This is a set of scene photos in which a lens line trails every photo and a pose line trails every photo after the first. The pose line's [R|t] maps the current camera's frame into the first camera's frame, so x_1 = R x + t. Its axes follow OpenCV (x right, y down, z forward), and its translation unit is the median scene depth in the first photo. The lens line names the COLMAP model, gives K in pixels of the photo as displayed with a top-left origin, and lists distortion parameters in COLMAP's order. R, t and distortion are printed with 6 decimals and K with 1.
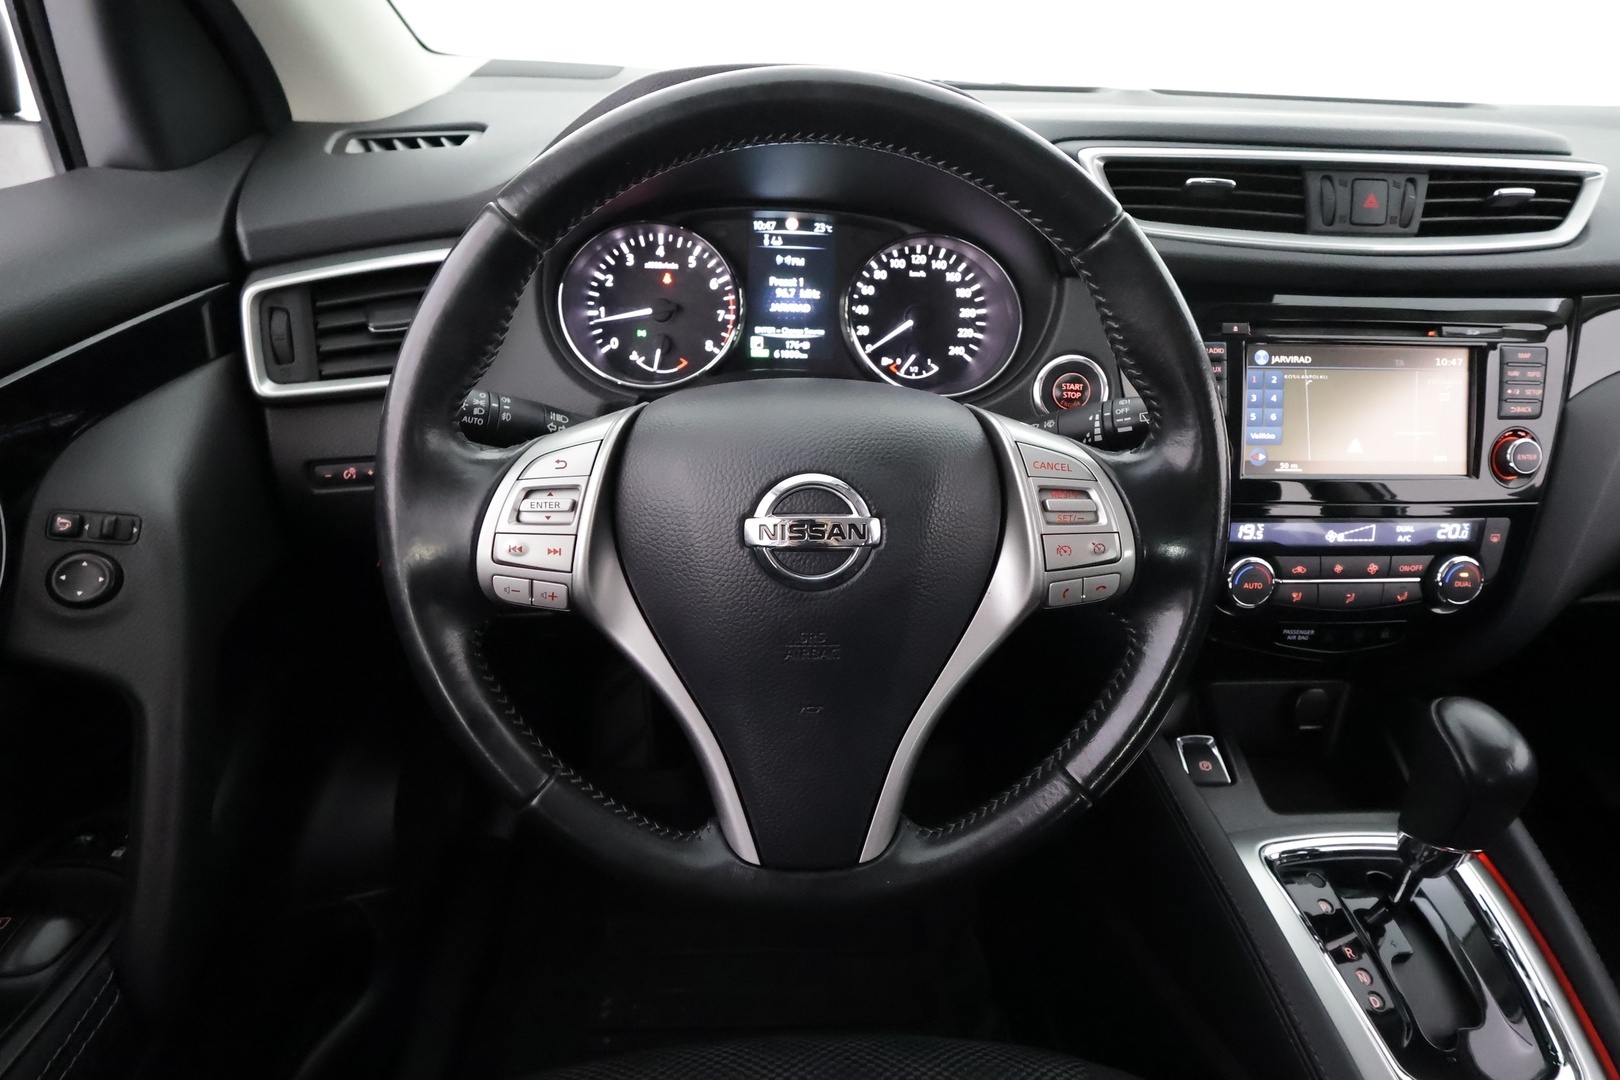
lens RADIAL K [[841.0, 0, 808.9], [0, 841.0, 547.8], [0, 0, 1]] dist [0.006037, 0.000795]
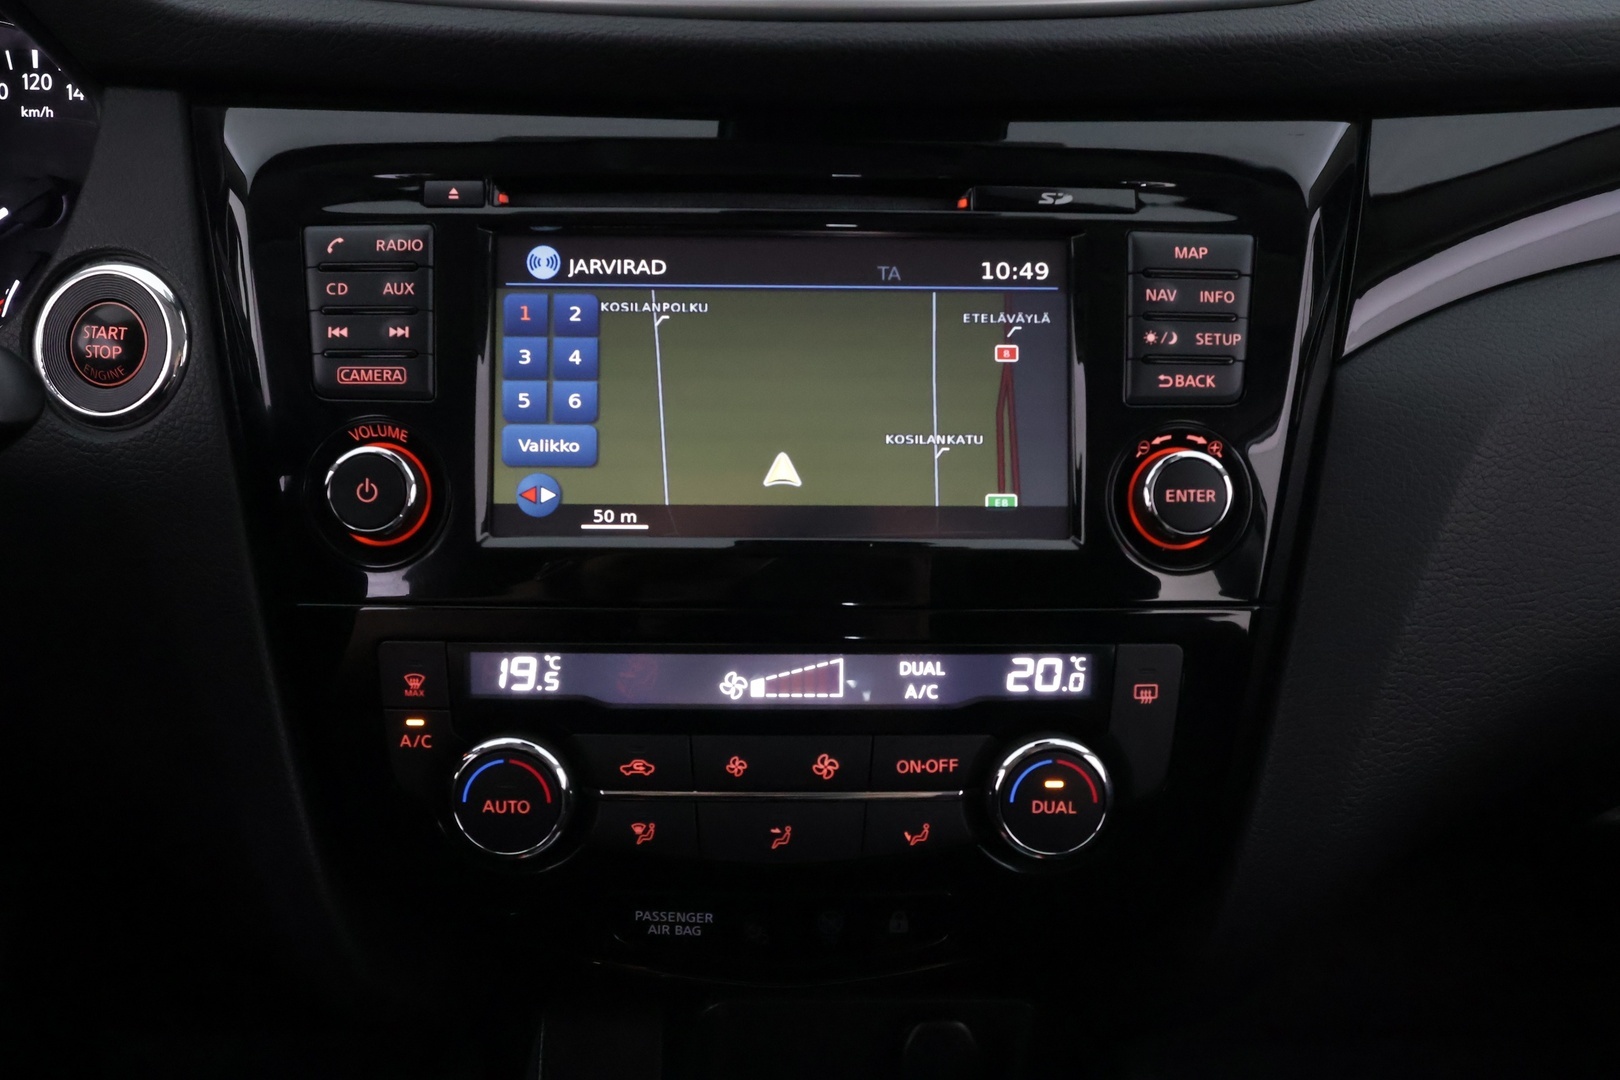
lens RADIAL K [[1324.2, 0, 809.2], [0, 1324.2, 543.8], [0, 0, 1]] dist [0.016171, 0.007175]
pose [[0.997283, 0.001432, -0.073647, 0.622869], [-0.007179, 0.996941, -0.077830, -0.028973], [0.073310, 0.078147, 0.994243, 0.308349]]
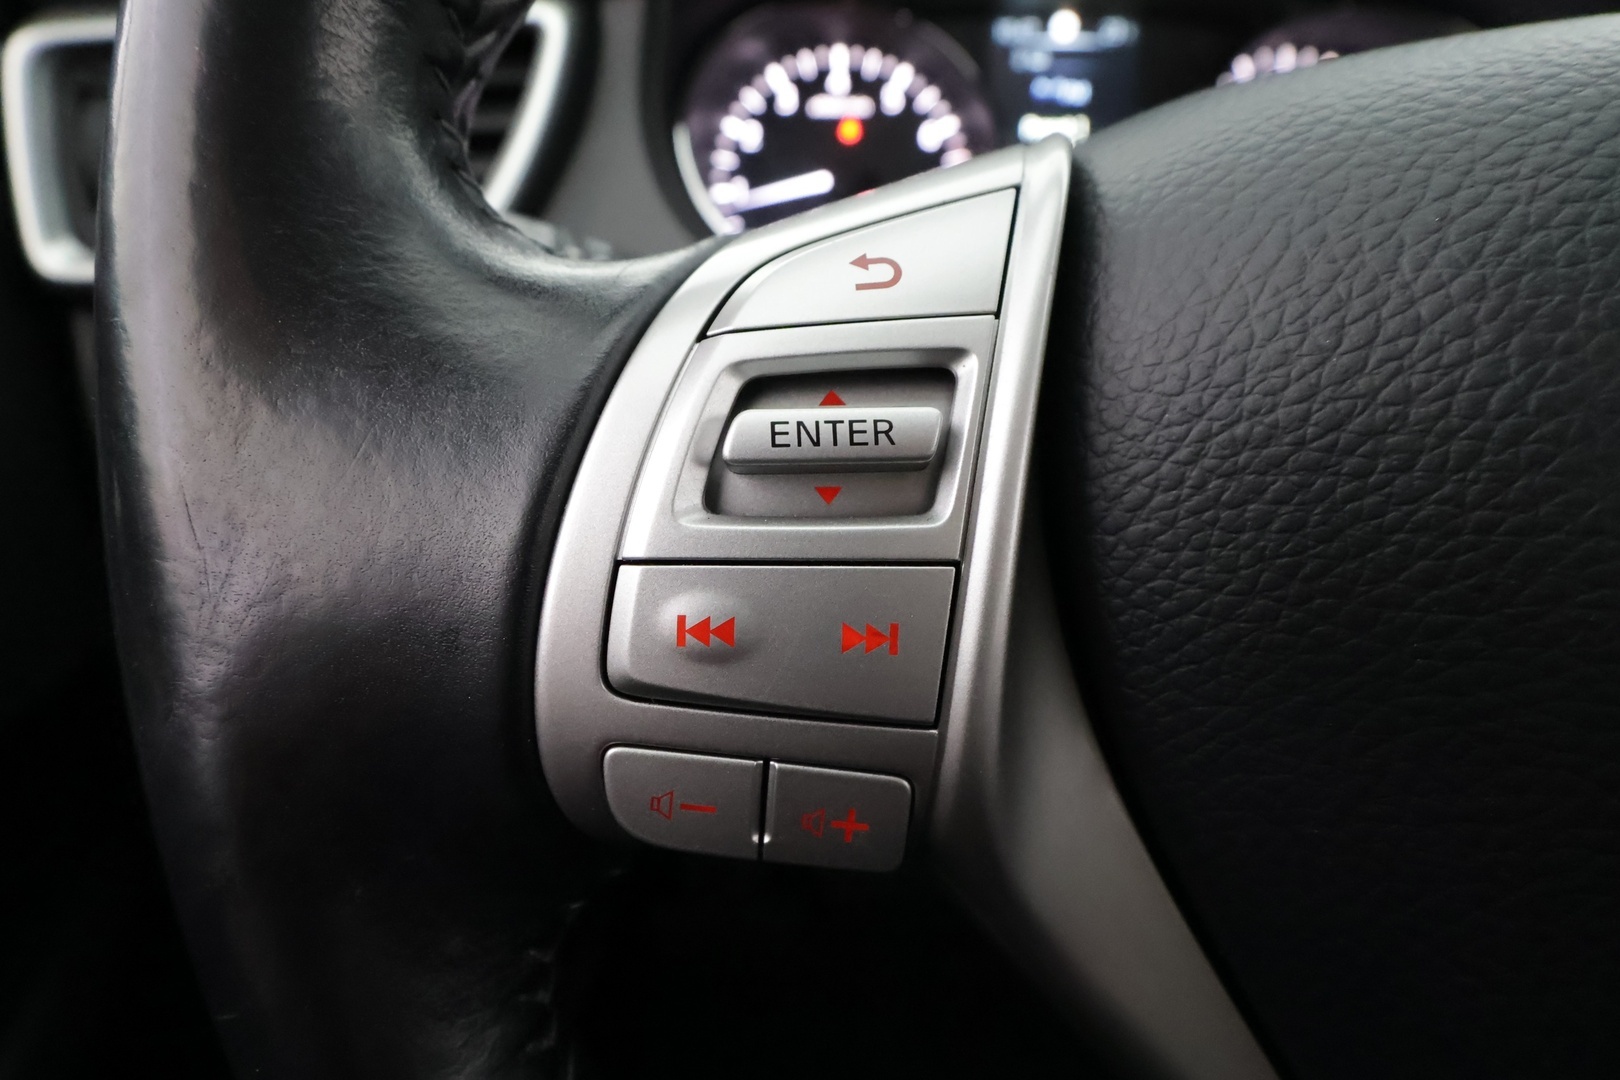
lens RADIAL K [[841.0, 0, 812.2], [0, 841.0, 538.5], [0, 0, 1]] dist [0.006037, 0.000795]
pose [[0.998441, -0.012477, -0.054401, -0.167066], [0.010108, 0.998997, -0.043612, -0.007021], [0.054891, 0.042994, 0.997566, 0.422902]]
